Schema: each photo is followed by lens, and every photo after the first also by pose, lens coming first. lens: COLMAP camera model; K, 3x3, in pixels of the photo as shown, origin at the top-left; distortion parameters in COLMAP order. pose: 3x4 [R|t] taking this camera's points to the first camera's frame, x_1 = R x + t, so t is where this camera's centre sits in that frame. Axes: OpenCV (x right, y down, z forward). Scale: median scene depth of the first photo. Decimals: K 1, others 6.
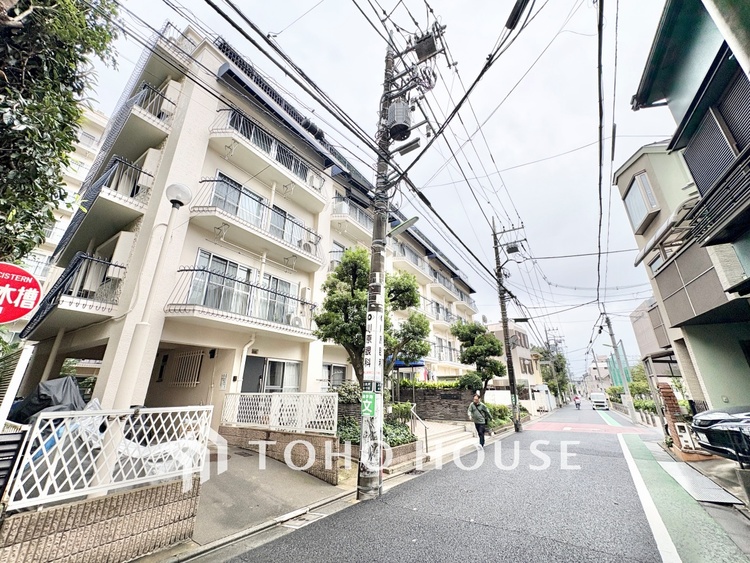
lens RADIAL K [[298.8, 0, 375.9], [0, 298.8, 282.5], [0, 0, 1]] dist [-0.000699, -0.000164]
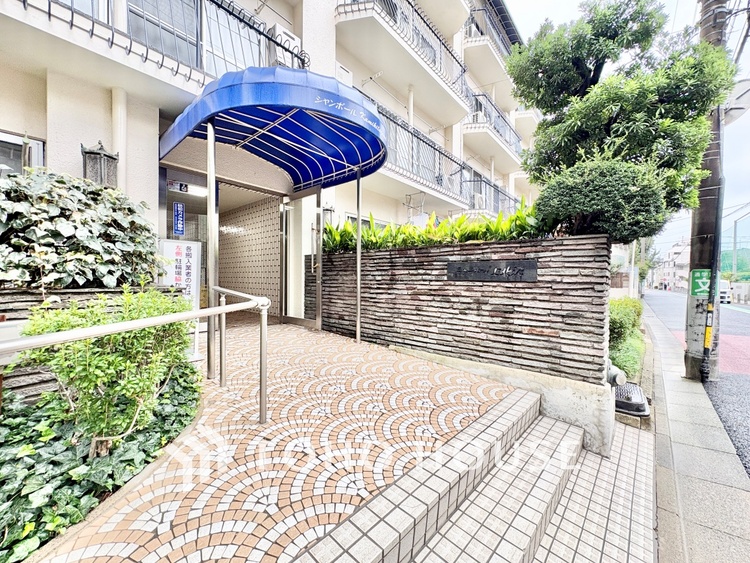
lens RADIAL K [[298.8, 0, 375.9], [0, 298.8, 282.5], [0, 0, 1]] dist [-0.000699, -0.000164]
pose [[0.991682, 0.007174, -0.128515, 0.269434], [0.038506, 0.936184, 0.349394, 0.424878], [0.122821, -0.351436, 0.928121, 1.067848]]
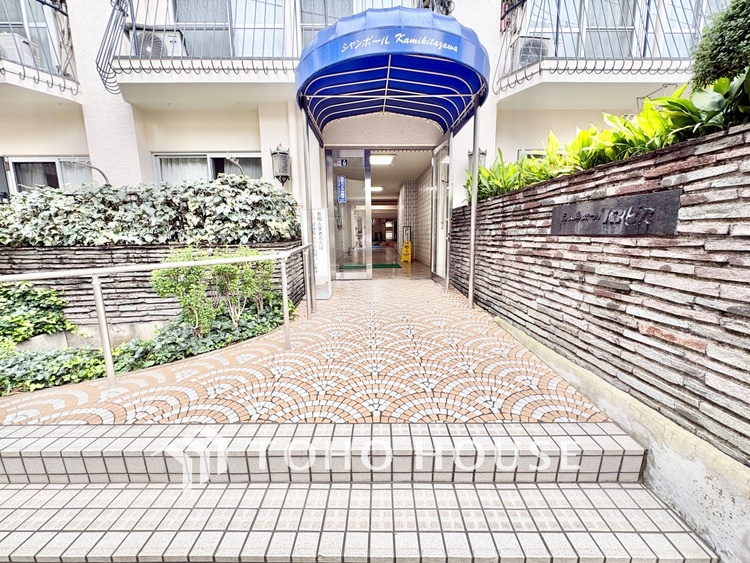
lens RADIAL K [[298.8, 0, 375.9], [0, 298.8, 282.5], [0, 0, 1]] dist [-0.000699, -0.000164]
pose [[0.576650, 0.118148, -0.808403, 0.427233], [0.291485, 0.894617, 0.338670, 0.464122], [0.763224, -0.430932, 0.481442, 1.175342]]
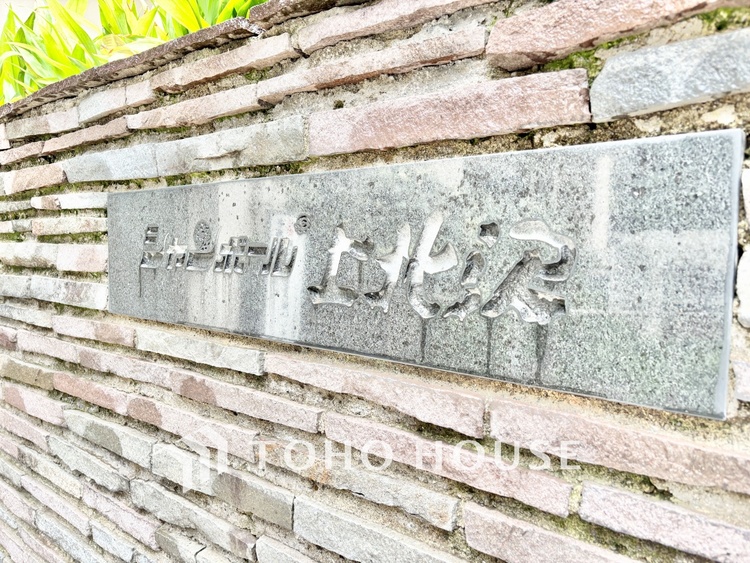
lens RADIAL K [[577.1, 0, 375.0], [0, 577.1, 281.5], [0, 0, 1]] dist [0.003603, 0.002416]
pose [[0.992963, 0.014303, -0.117561, 0.369577], [0.033086, 0.919650, 0.391342, 0.507684], [0.113712, -0.392478, 0.912705, 1.327676]]
